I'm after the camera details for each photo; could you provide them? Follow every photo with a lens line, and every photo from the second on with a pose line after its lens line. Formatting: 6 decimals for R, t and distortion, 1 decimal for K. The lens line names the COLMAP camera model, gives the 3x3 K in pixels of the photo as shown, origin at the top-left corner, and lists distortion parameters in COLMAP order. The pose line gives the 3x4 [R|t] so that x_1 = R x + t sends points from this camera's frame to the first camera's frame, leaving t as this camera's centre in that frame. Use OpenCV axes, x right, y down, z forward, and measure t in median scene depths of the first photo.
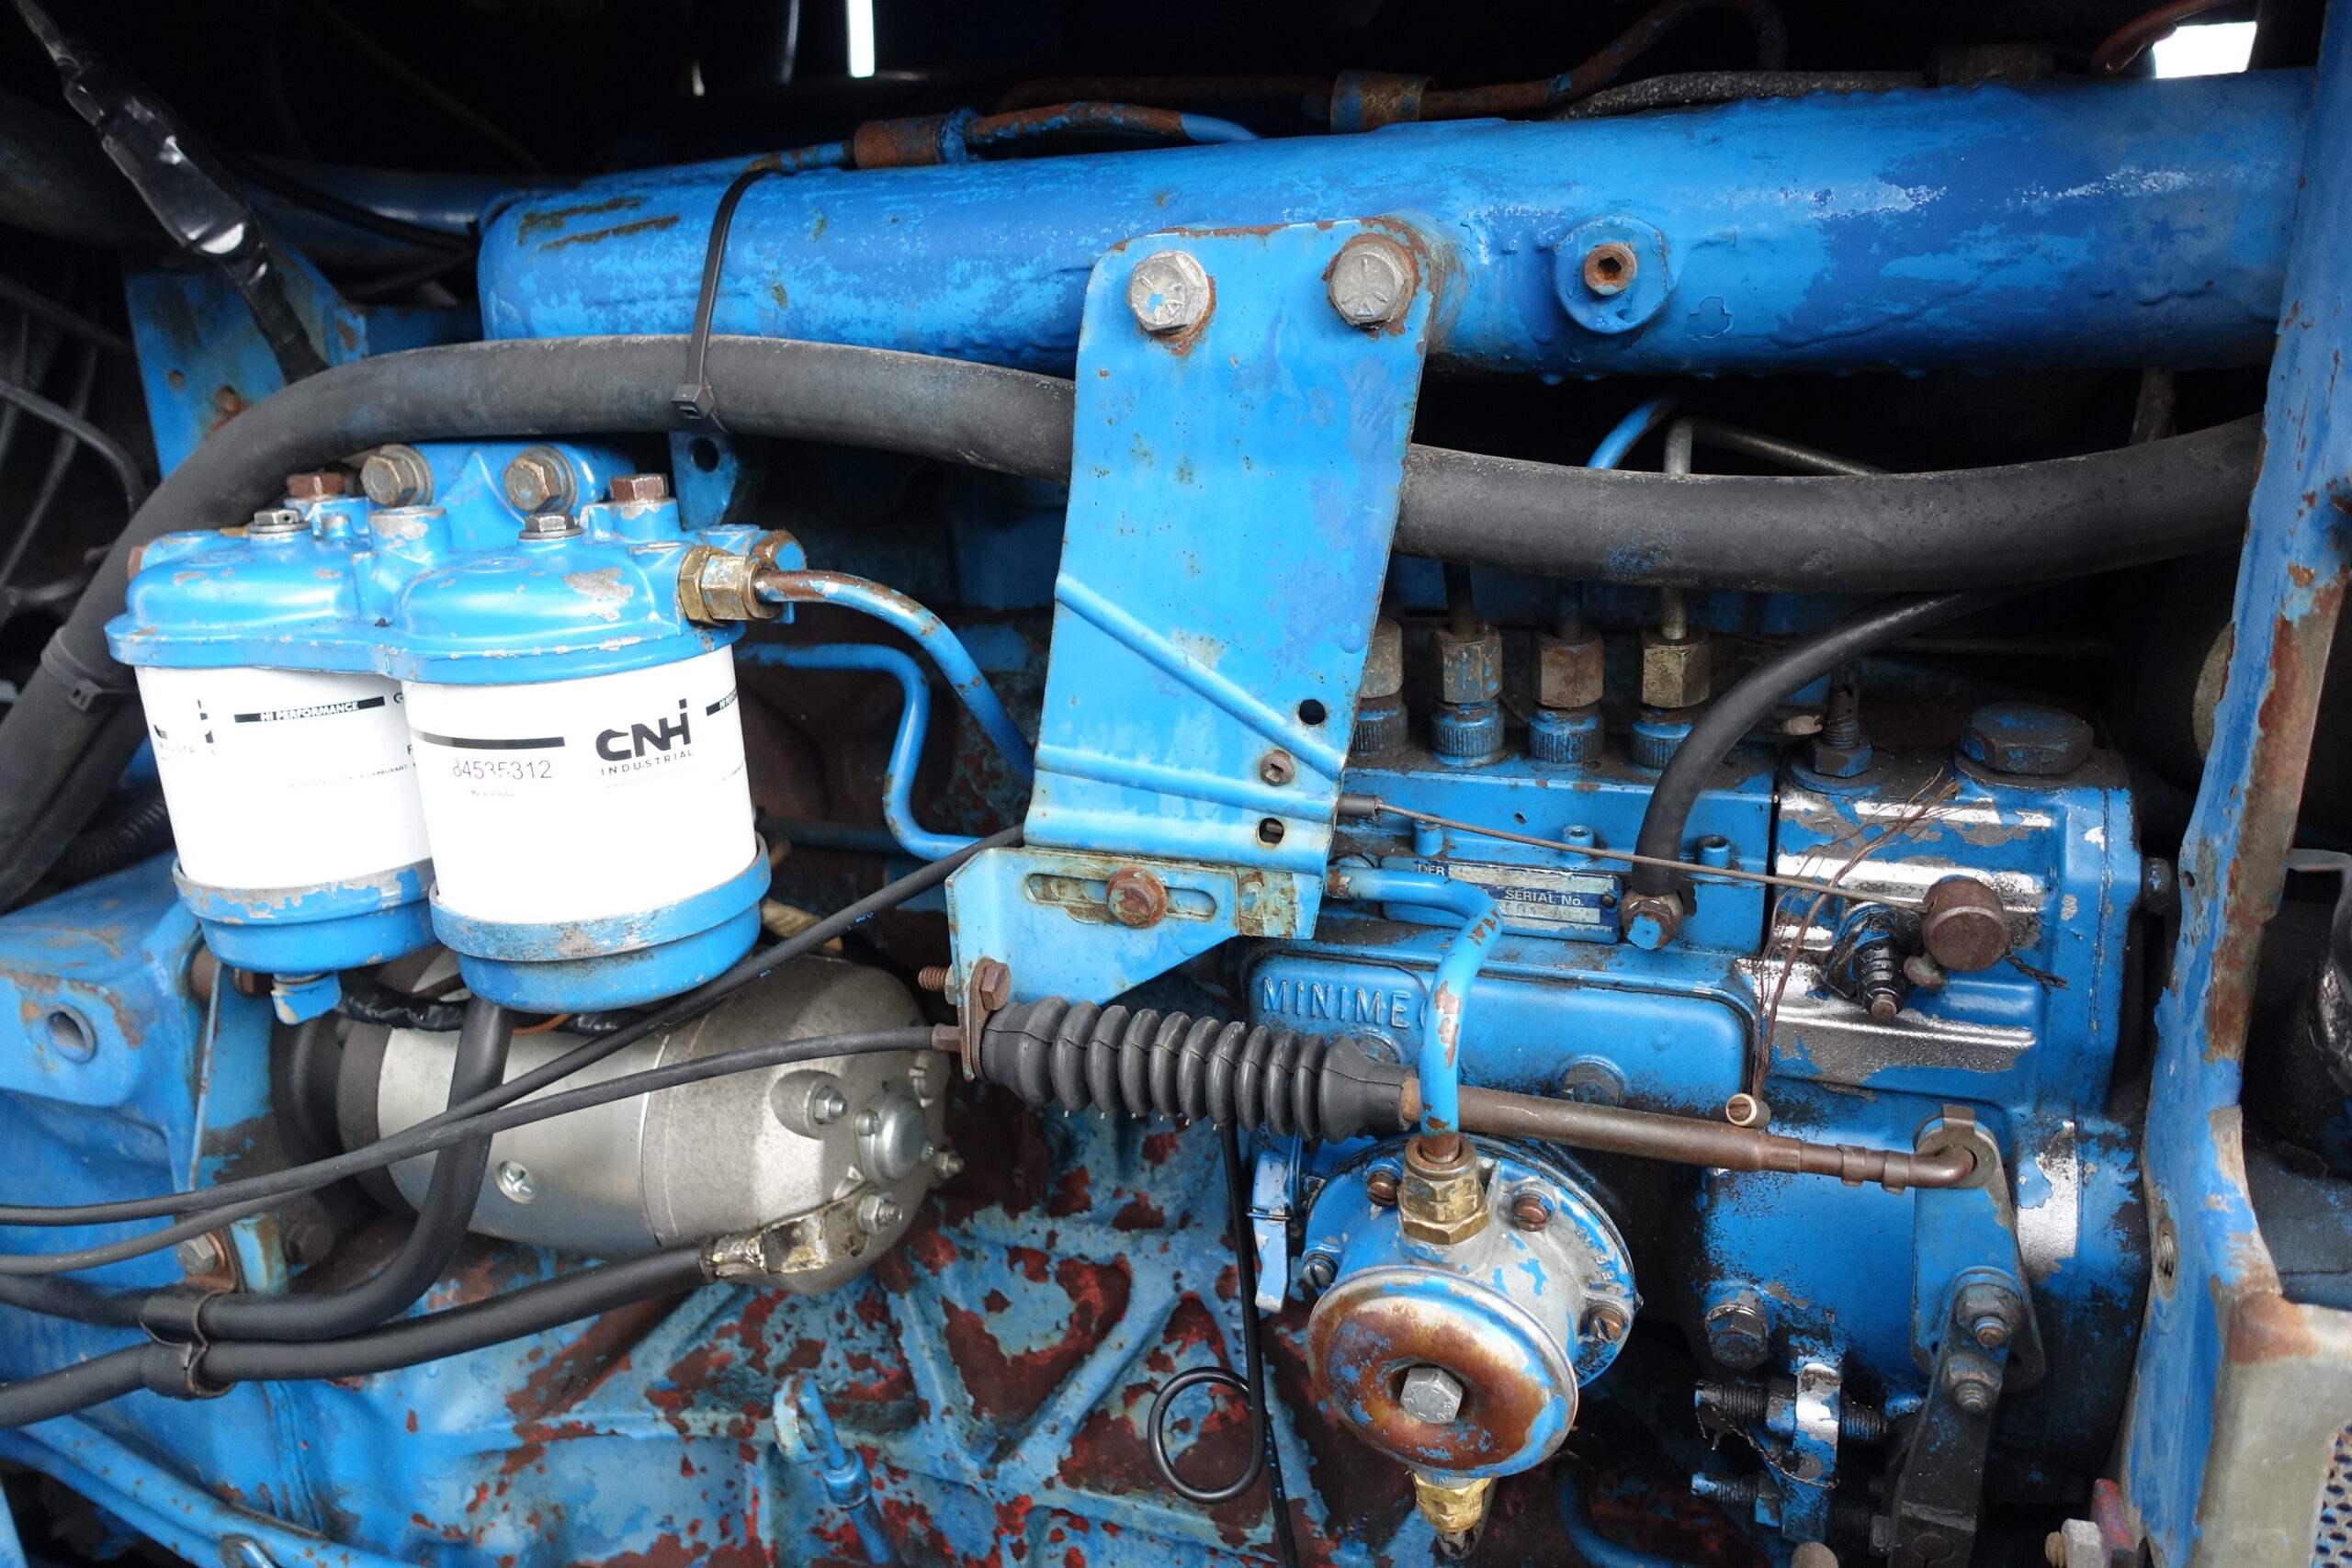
lens RADIAL K [[1606.7, 0, 1174.4], [0, 1606.7, 802.8], [0, 0, 1]] dist [0.002194, -0.006034]
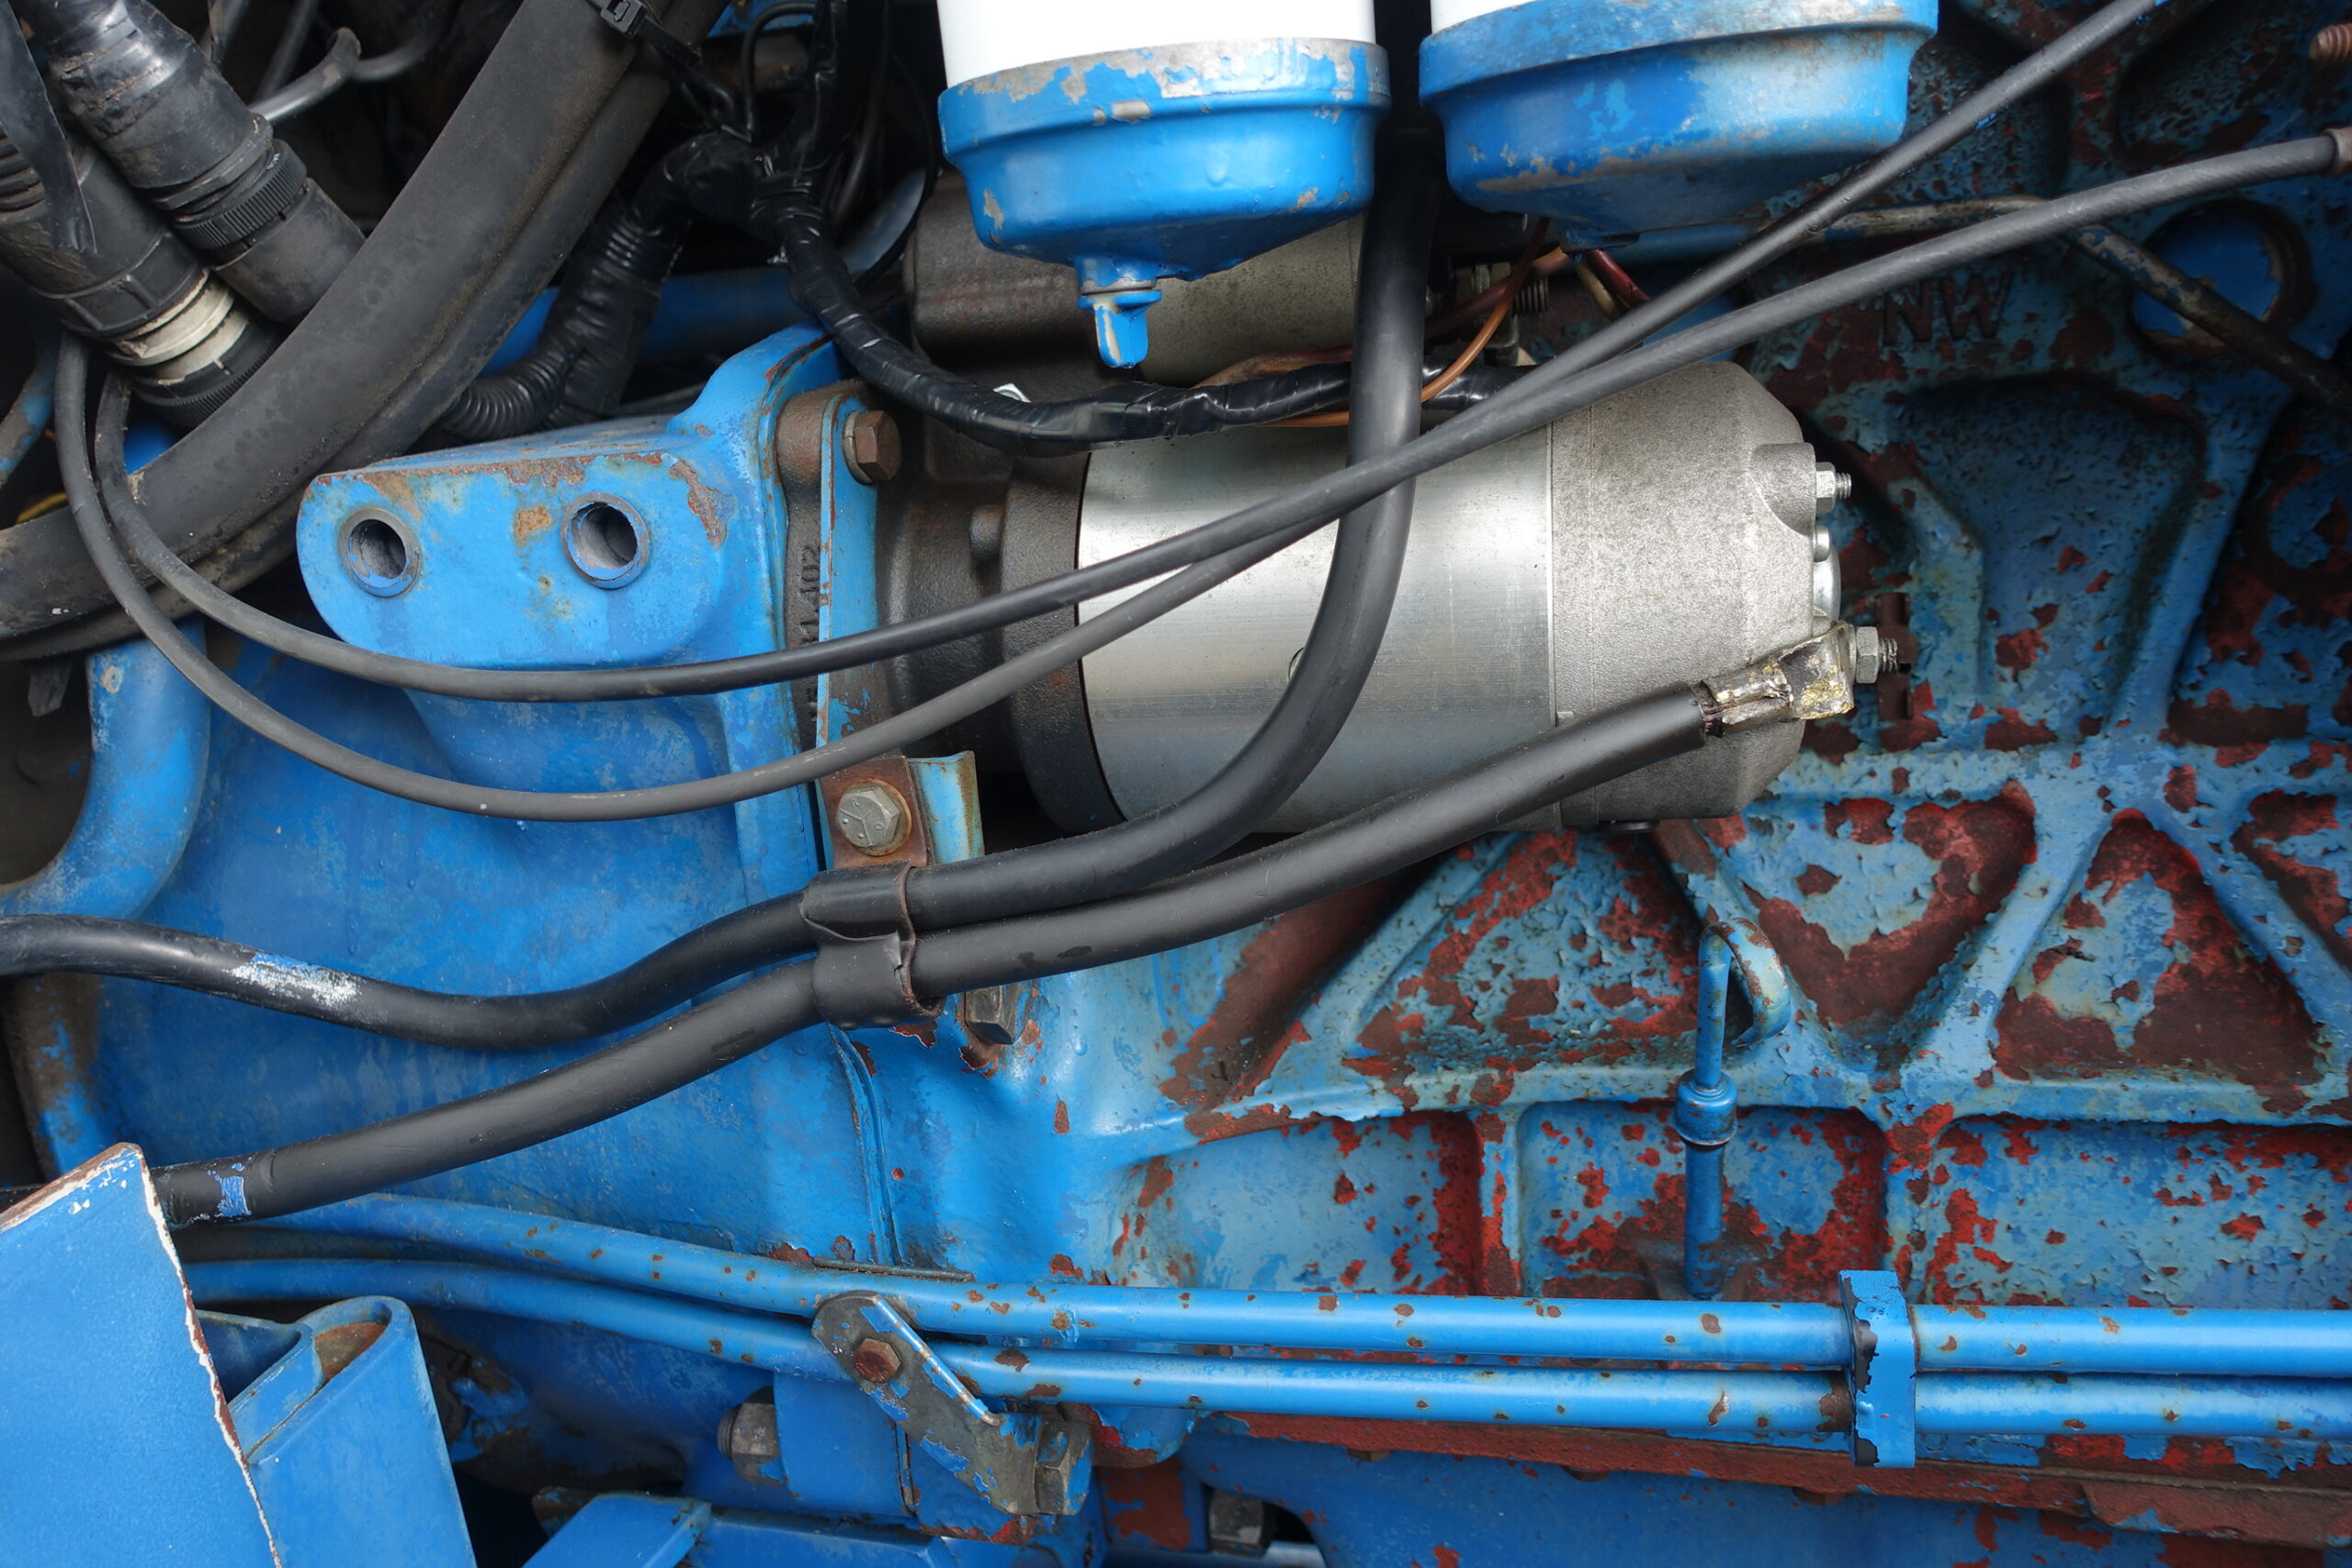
lens RADIAL K [[1606.7, 0, 1177.9], [0, 1606.7, 791.1], [0, 0, 1]] dist [0.002194, -0.006034]
pose [[0.991604, -0.085917, 0.096640, -0.521475], [0.088199, 0.995910, -0.019584, 0.282183], [-0.094562, 0.027943, 0.995127, 0.306458]]
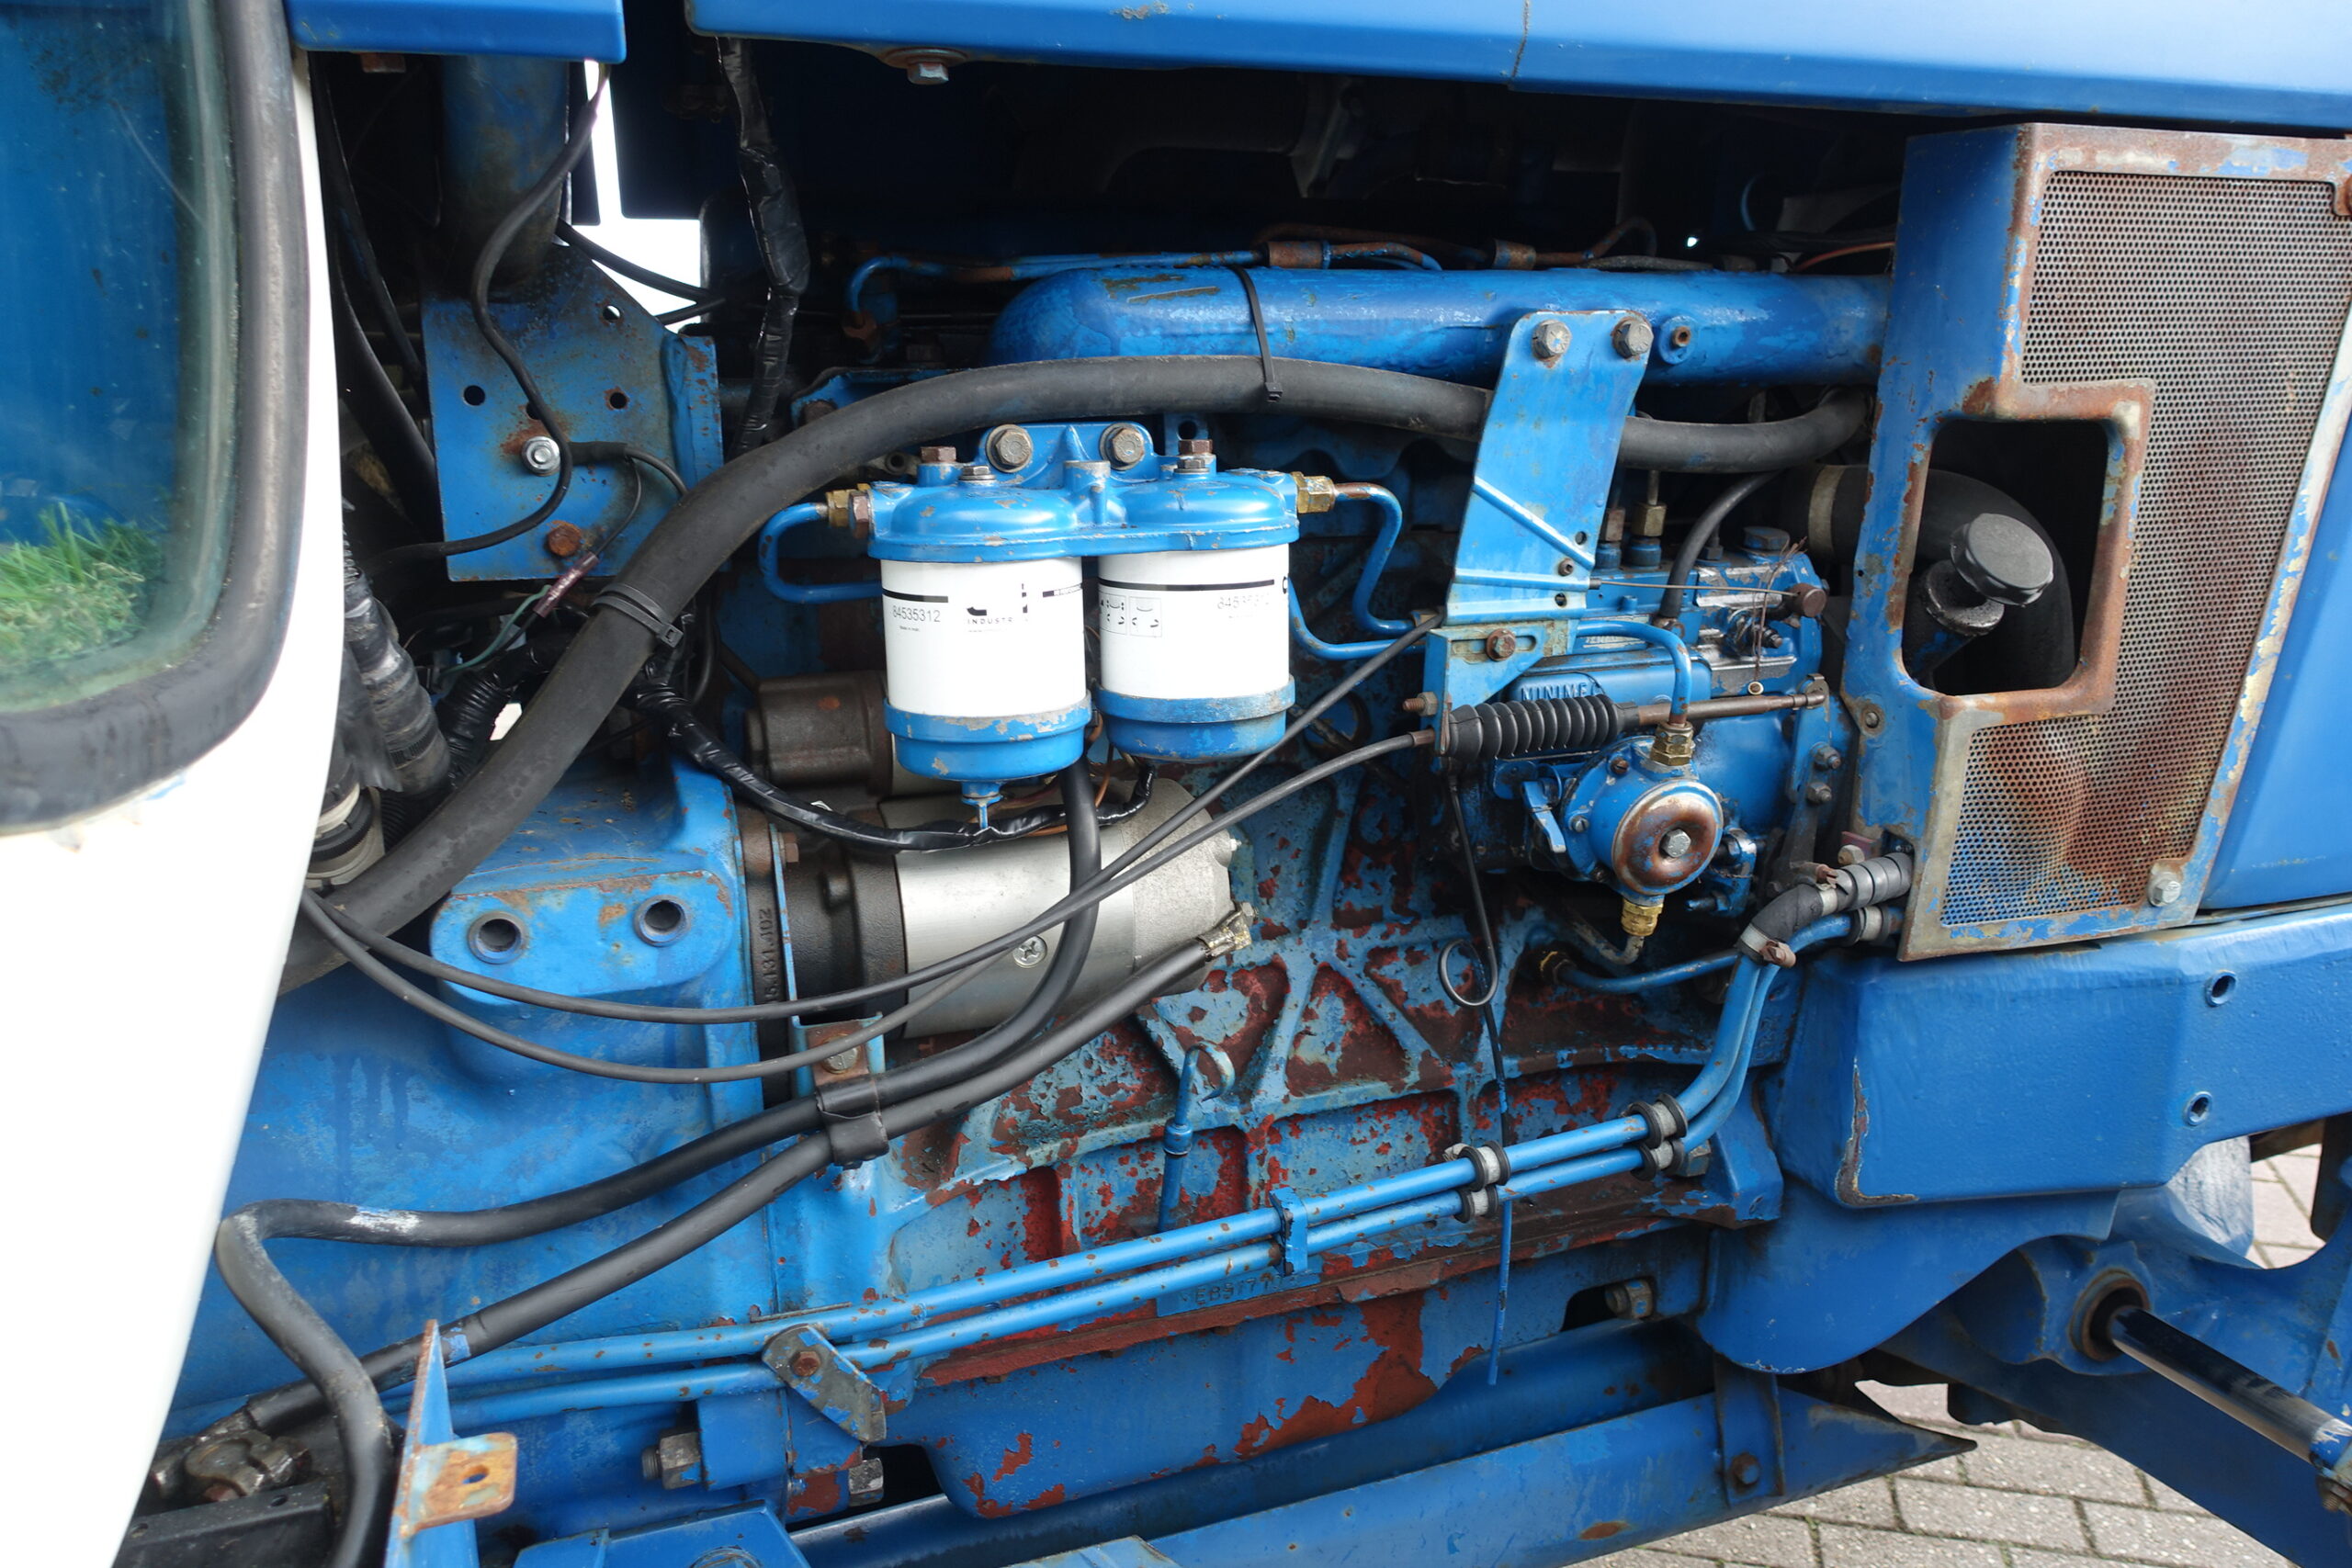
lens RADIAL K [[1606.7, 0, 1172.3], [0, 1606.7, 796.8], [0, 0, 1]] dist [0.002194, -0.006034]
pose [[0.762458, -0.137233, 0.632316, -1.139943], [0.181722, 0.983333, -0.005708, 0.128524], [-0.620995, 0.119258, 0.774689, -0.176369]]
